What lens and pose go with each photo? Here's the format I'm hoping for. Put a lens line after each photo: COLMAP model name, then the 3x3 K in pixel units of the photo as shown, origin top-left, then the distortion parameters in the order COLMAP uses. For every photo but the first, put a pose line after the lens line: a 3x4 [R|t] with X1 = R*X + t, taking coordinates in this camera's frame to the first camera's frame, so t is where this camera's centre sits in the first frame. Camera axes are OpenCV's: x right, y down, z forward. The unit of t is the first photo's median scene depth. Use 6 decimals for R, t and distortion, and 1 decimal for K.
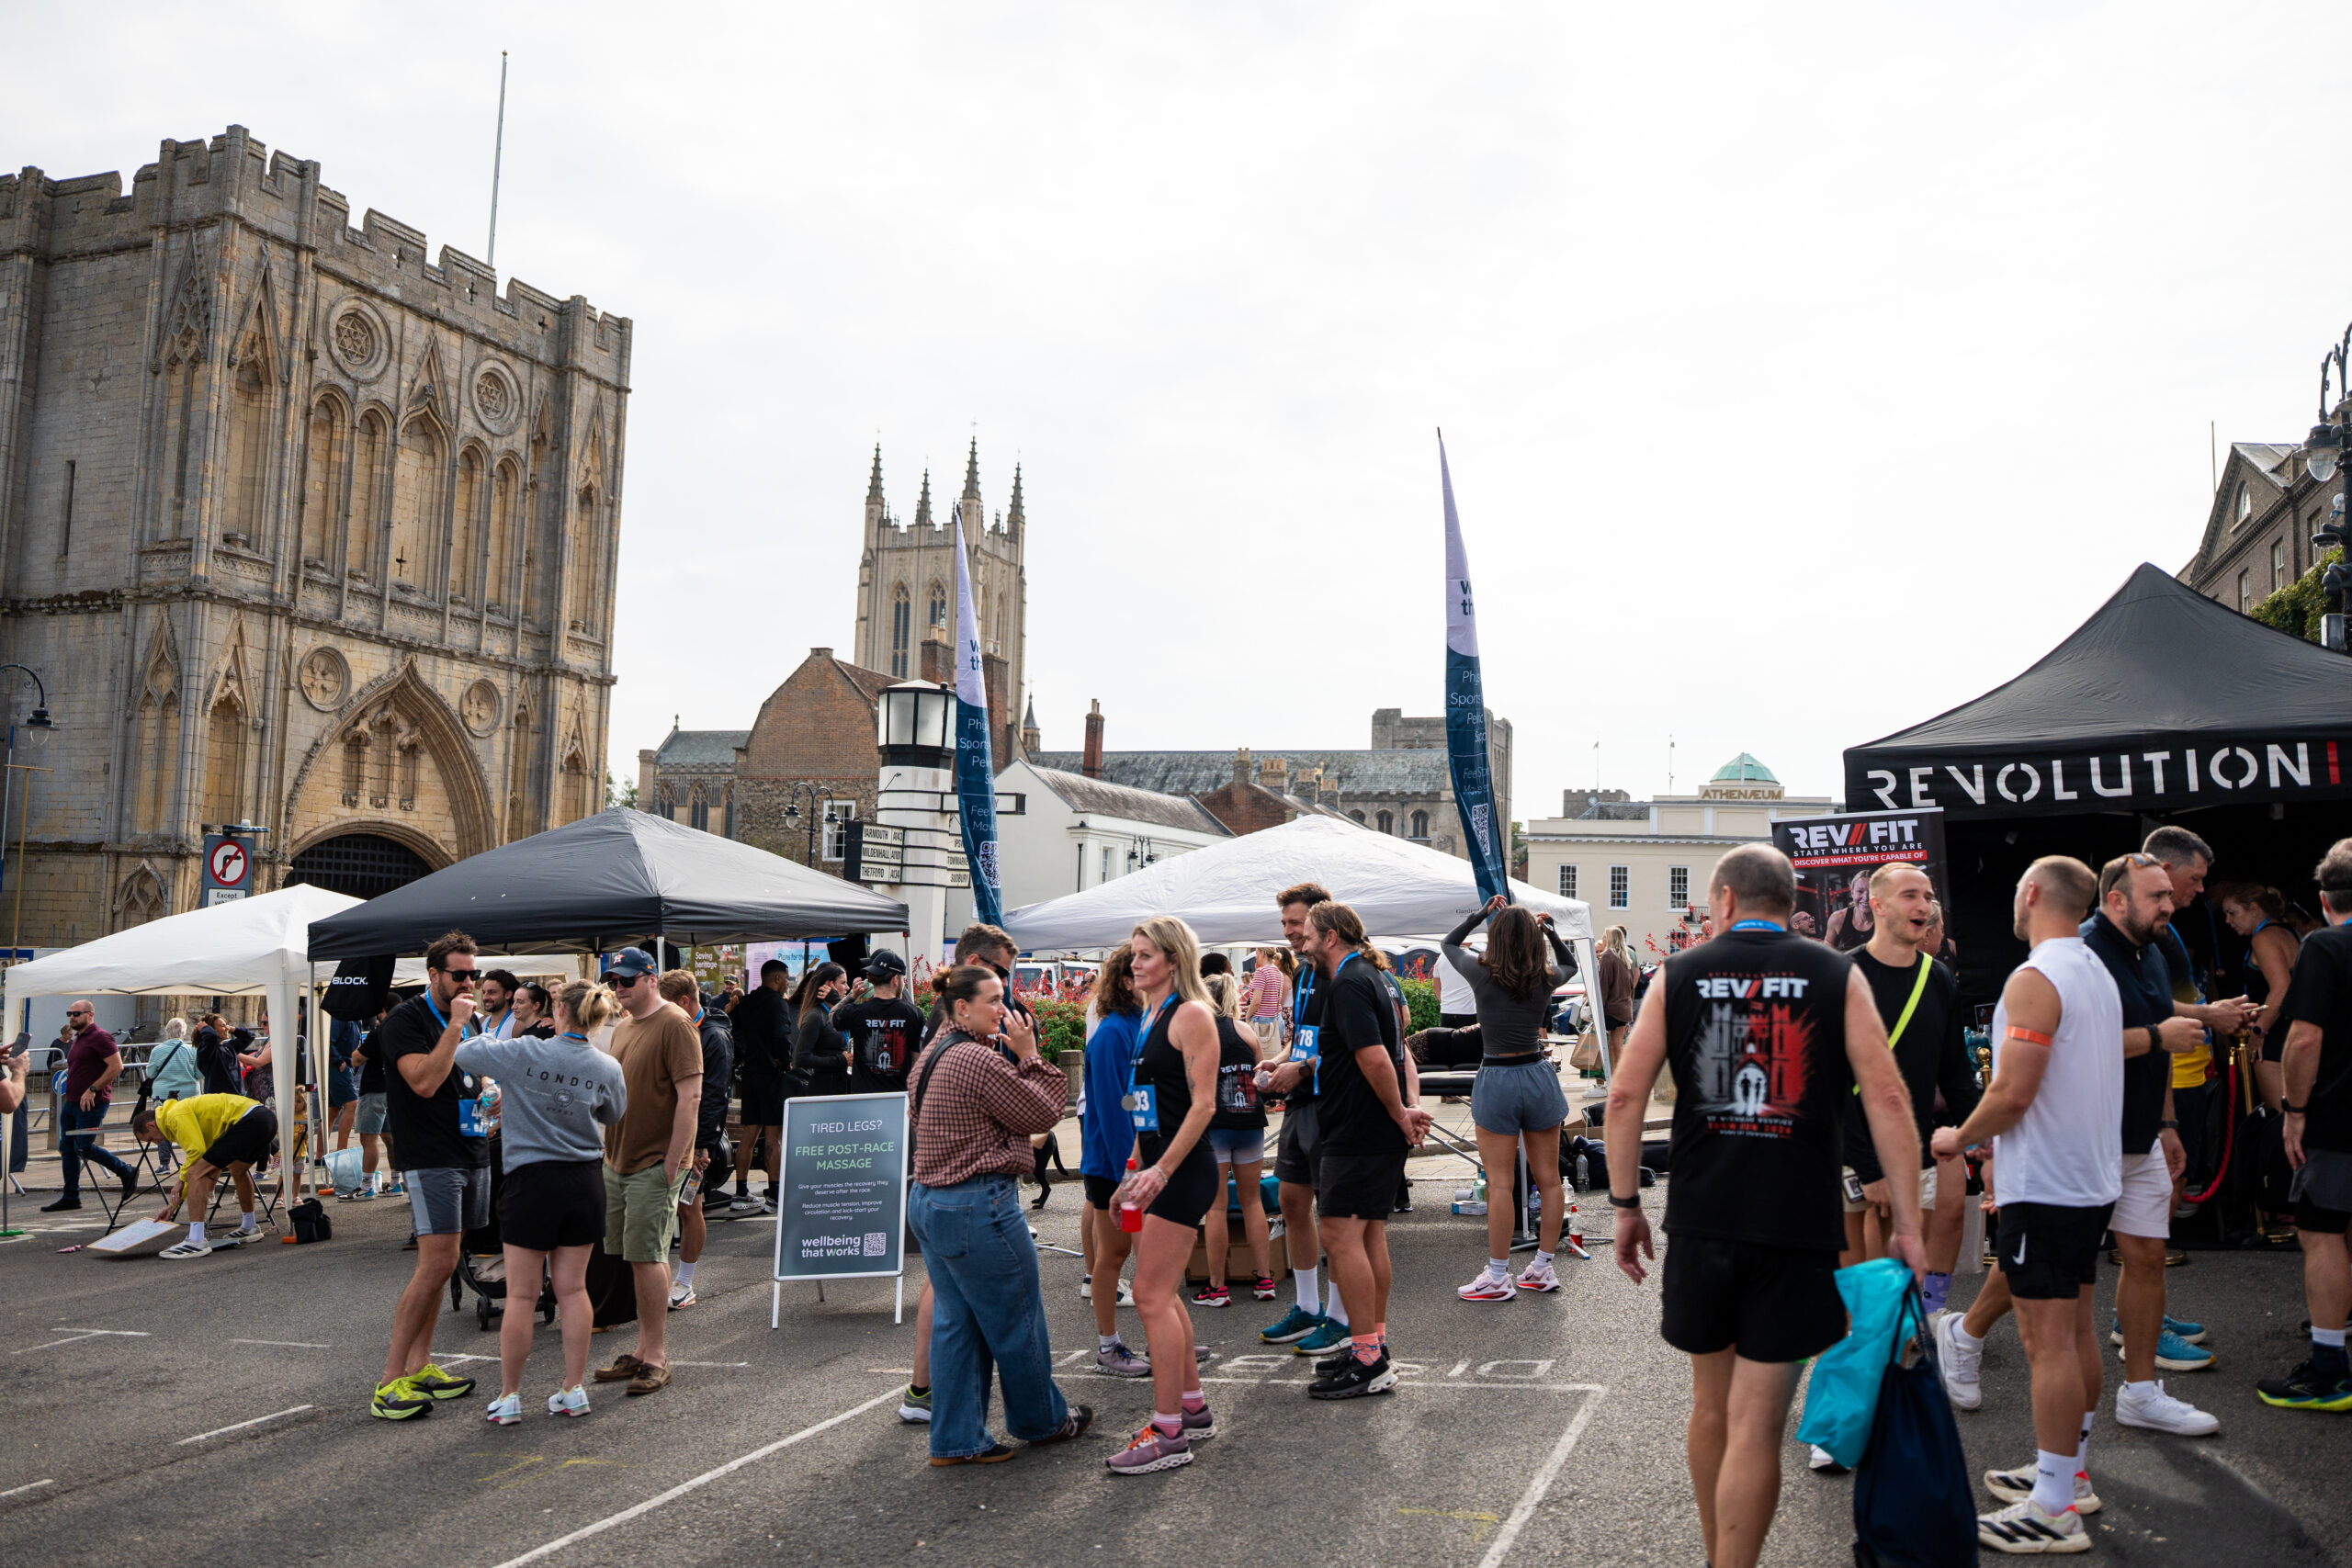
lens RADIAL K [[1970.0, 0, 1176.0], [0, 1970.0, 784.0], [0, 0, 1]] dist [-0.073127, -0.001198]
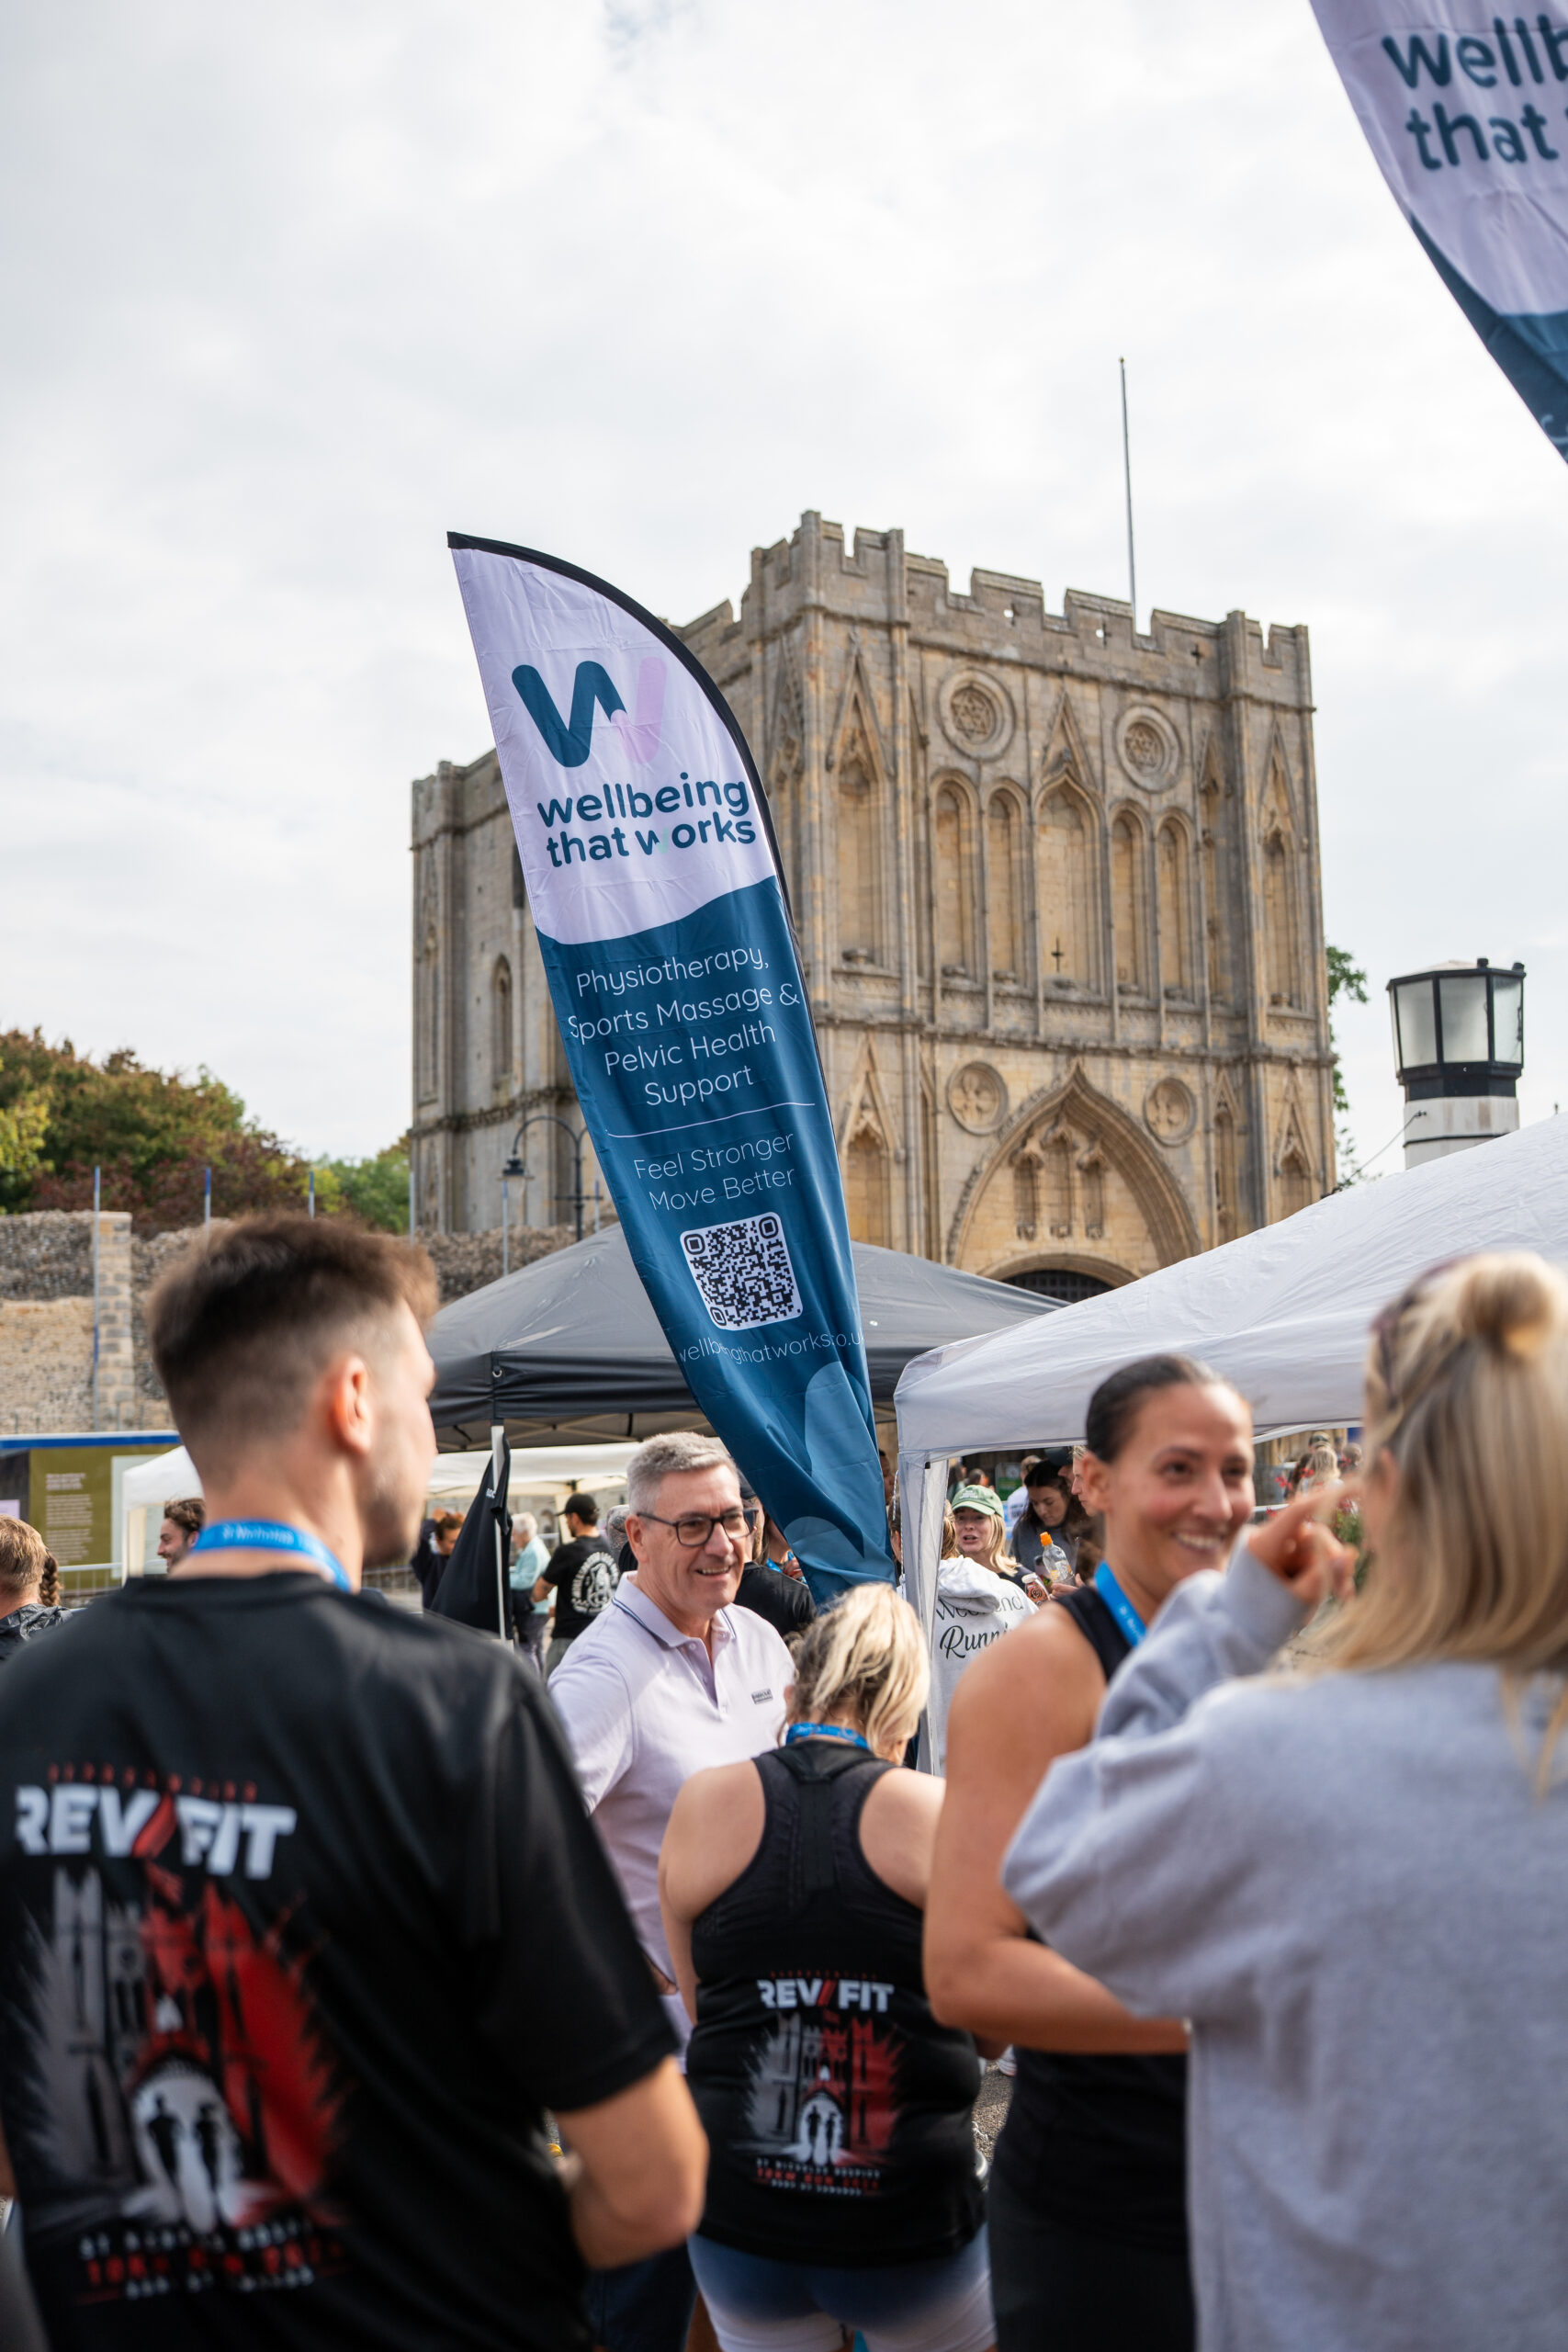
lens RADIAL K [[1970.0, 0, 784.0], [0, 1970.0, 1176.0], [0, 0, 1]] dist [-0.073127, -0.001198]
pose [[0.765657, -0.099251, -0.635546, 0.059164], [0.088562, 0.994881, -0.048675, 0.016655], [0.637123, -0.019017, 0.770527, 0.242700]]
